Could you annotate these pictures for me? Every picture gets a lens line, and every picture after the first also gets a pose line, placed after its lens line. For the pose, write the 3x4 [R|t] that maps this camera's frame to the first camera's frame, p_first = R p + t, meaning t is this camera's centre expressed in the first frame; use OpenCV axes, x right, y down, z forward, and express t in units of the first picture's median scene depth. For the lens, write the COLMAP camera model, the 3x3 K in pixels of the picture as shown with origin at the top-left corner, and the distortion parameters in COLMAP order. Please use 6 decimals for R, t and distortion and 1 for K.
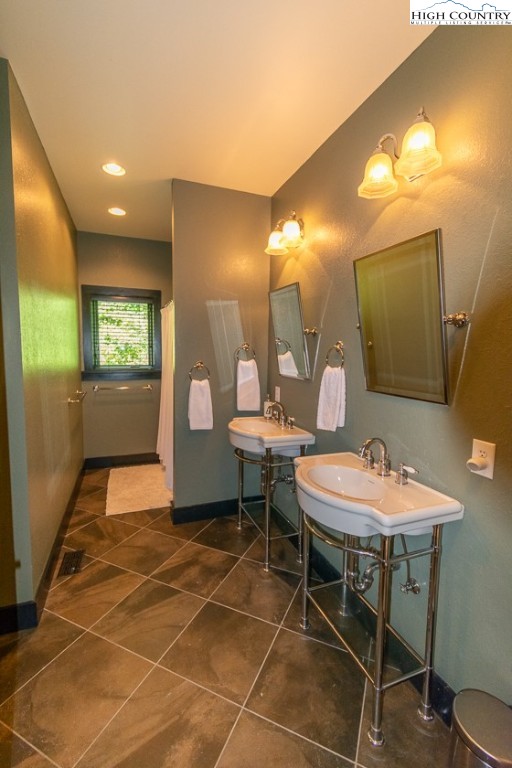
lens RADIAL K [[337.8, 0, 253.4], [0, 337.8, 382.7], [0, 0, 1]] dist [0.005764, -0.002915]
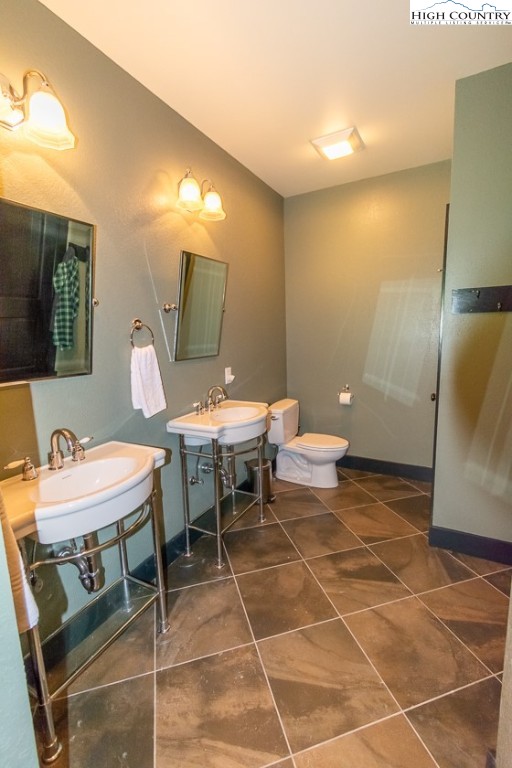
lens RADIAL K [[337.8, 0, 254.1], [0, 337.8, 382.9], [0, 0, 1]] dist [0.005764, -0.002915]
pose [[-0.651347, -0.113116, 0.750301, -0.728585], [0.089389, 0.970501, 0.223914, -0.143234], [-0.753496, 0.212914, -0.622022, 1.503706]]
